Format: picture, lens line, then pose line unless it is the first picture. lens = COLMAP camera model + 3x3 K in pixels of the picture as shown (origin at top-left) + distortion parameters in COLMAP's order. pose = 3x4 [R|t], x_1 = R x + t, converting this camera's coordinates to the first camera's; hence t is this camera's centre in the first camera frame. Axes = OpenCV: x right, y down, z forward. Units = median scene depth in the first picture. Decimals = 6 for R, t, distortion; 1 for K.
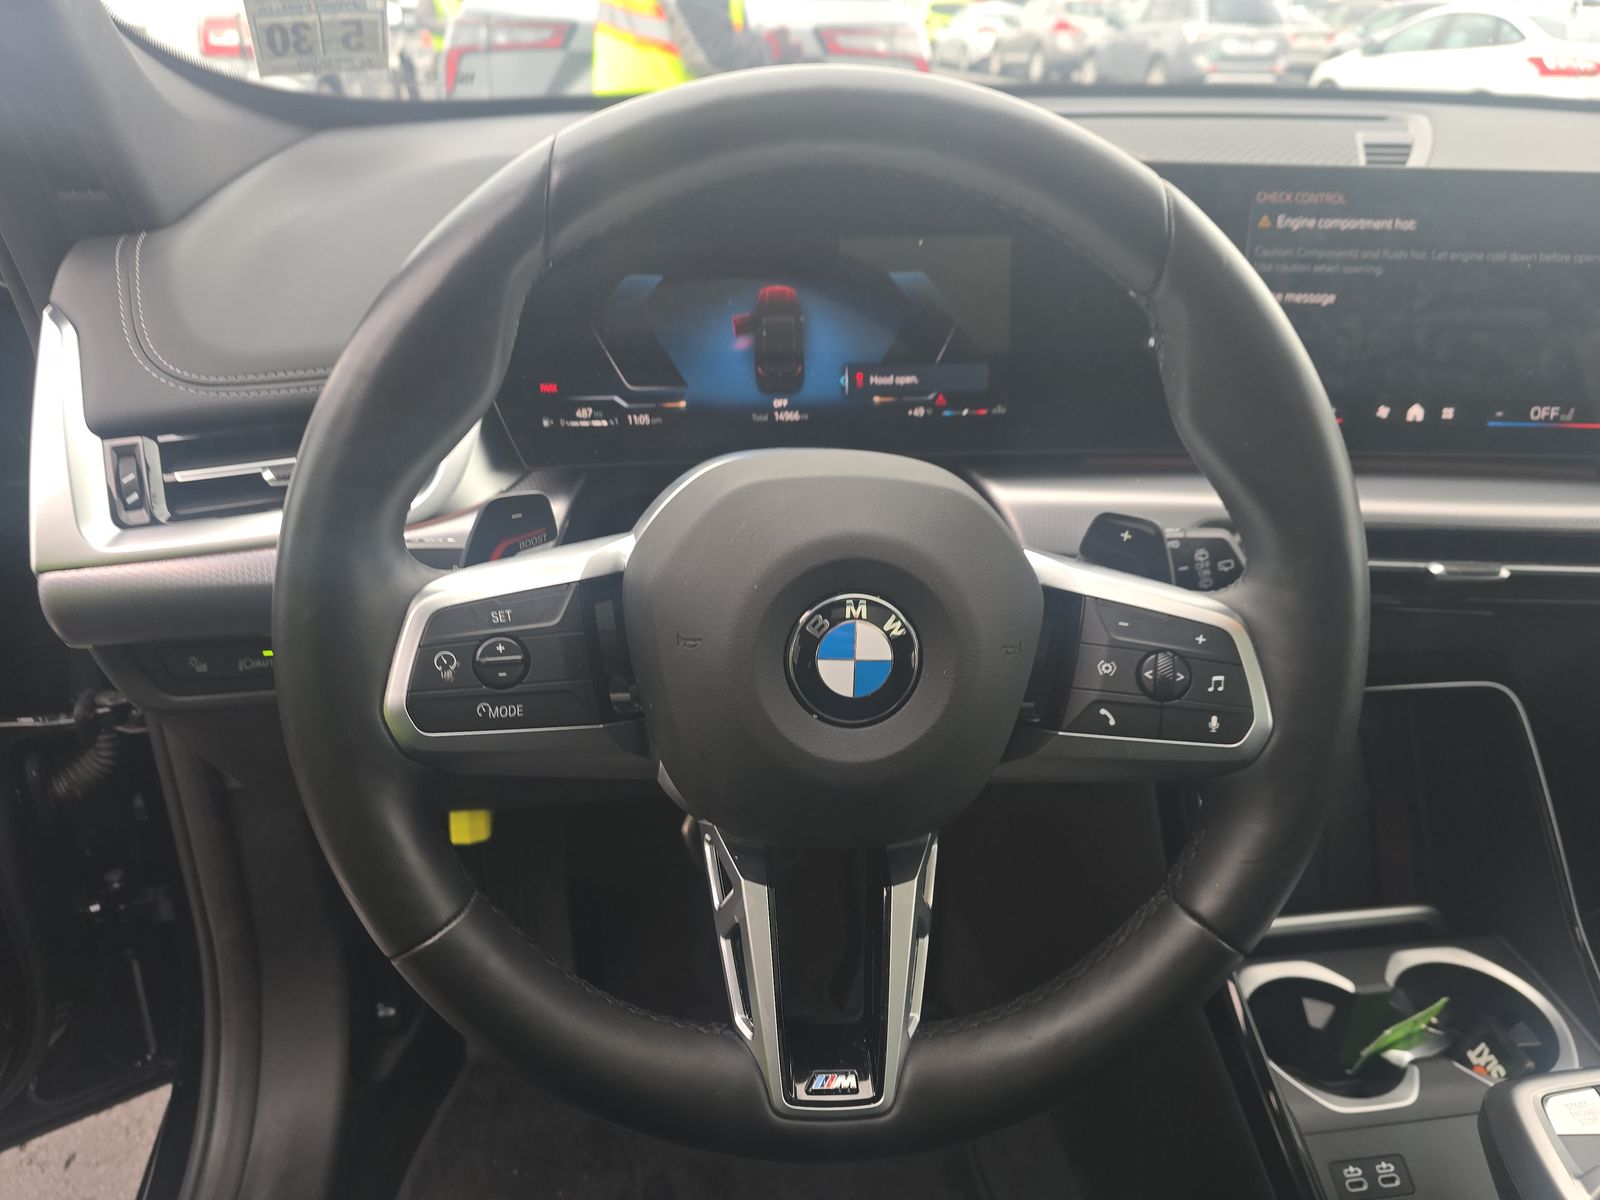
lens RADIAL K [[1083.5, 0, 794.5], [0, 1083.5, 606.1], [0, 0, 1]] dist [0.033964, -0.036866]
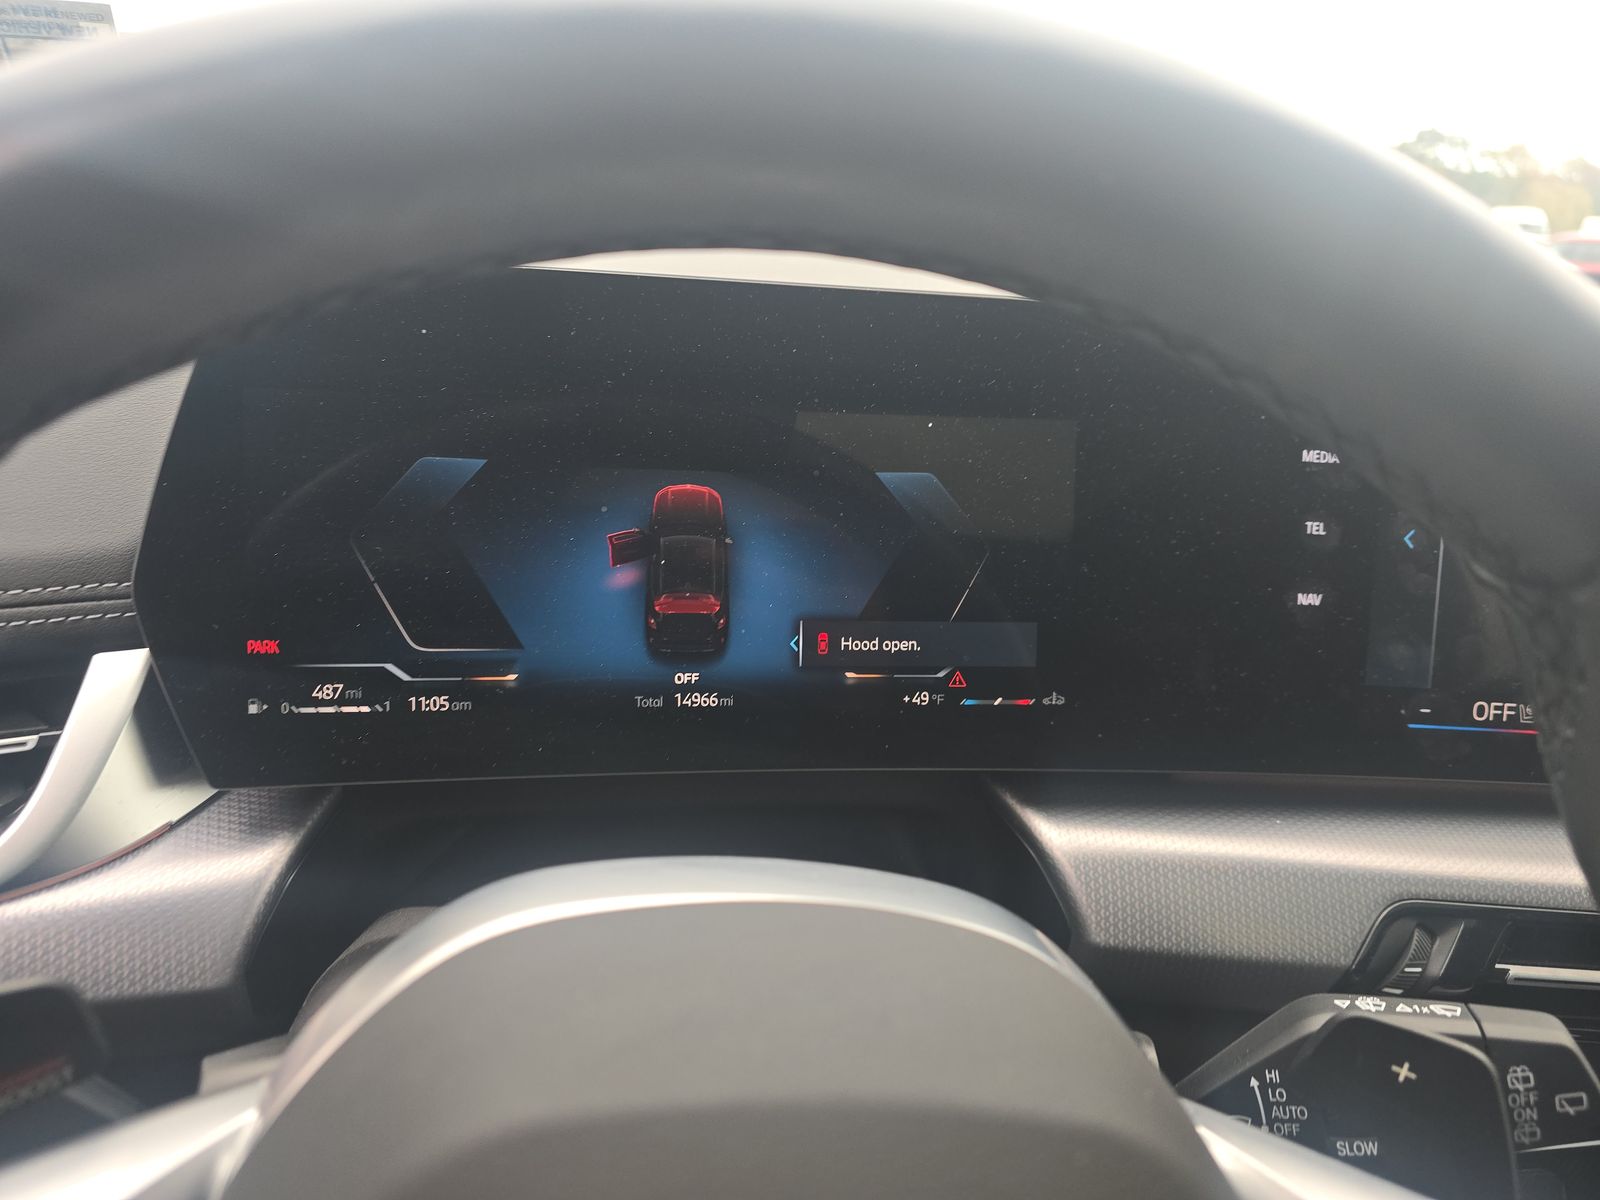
lens RADIAL K [[1049.5, 0, 800.0], [0, 1049.5, 600.0], [0, 0, 1]] dist [0.031078, -0.064939]
pose [[0.998273, 0.038287, 0.044564, 0.021924], [-0.031114, 0.987925, -0.151776, -0.149195], [-0.049837, 0.150128, 0.987410, 0.446531]]
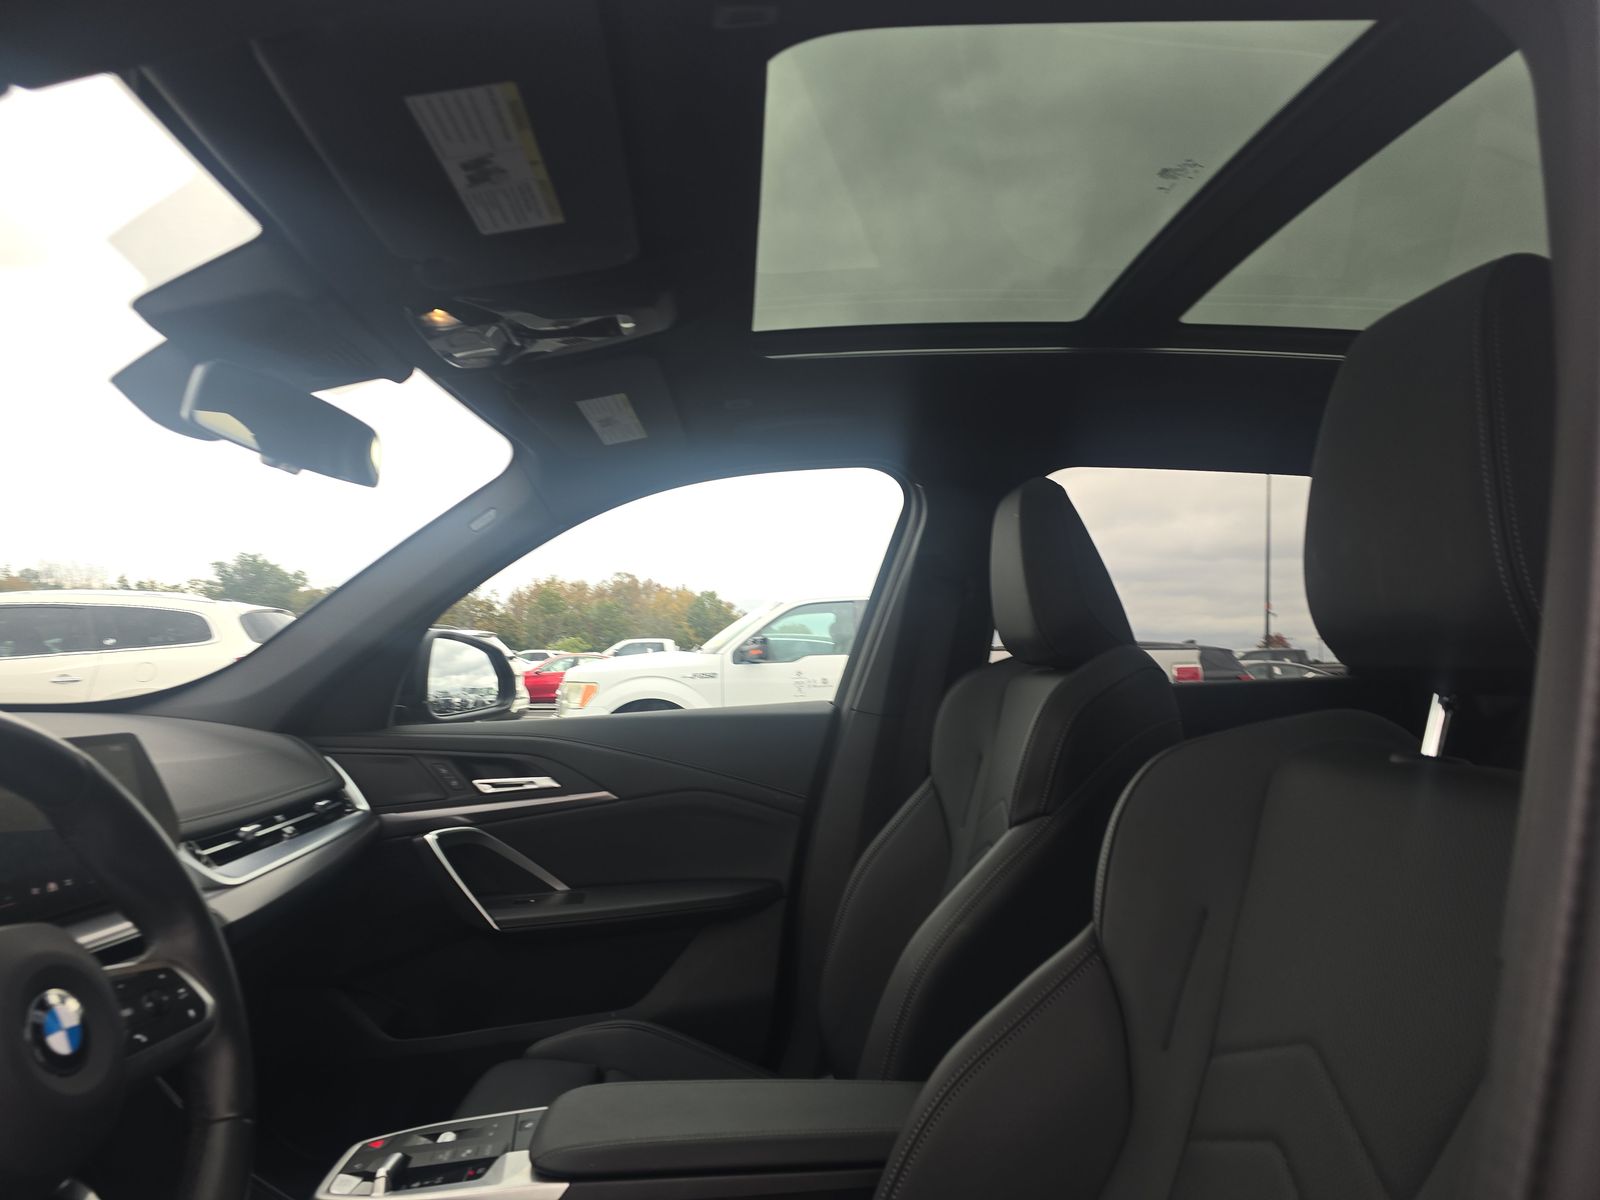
lens RADIAL K [[1073.1, 0, 791.6], [0, 1073.1, 607.3], [0, 0, 1]] dist [0.074830, -0.073038]
pose [[0.090639, 0.027742, 0.995497, -0.942058], [0.470175, 0.880001, -0.067332, 0.074251], [-0.877907, 0.474160, 0.066718, -0.214820]]
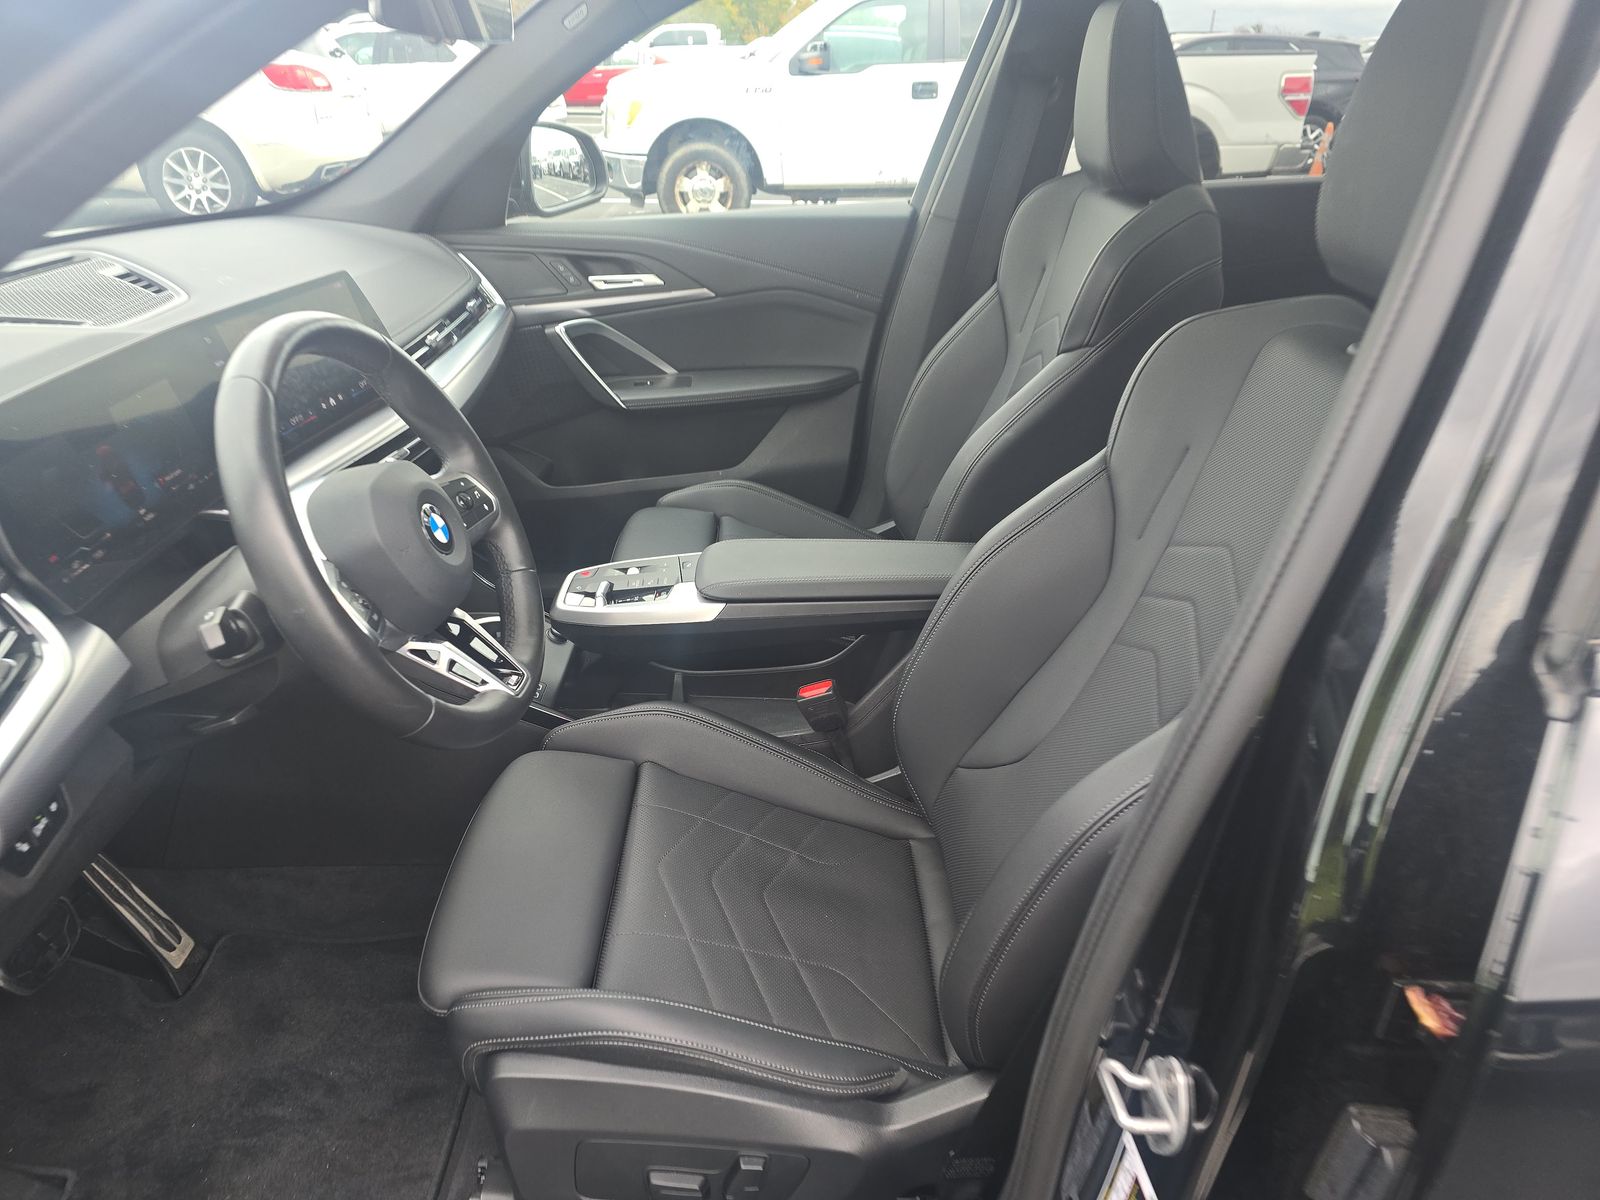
lens RADIAL K [[1073.1, 0, 791.6], [0, 1073.1, 607.3], [0, 0, 1]] dist [0.074830, -0.073038]
pose [[0.139122, -0.468771, 0.872295, -1.382404], [0.468290, 0.807289, 0.359150, -0.208555], [-0.872553, 0.358521, 0.331833, -0.324162]]
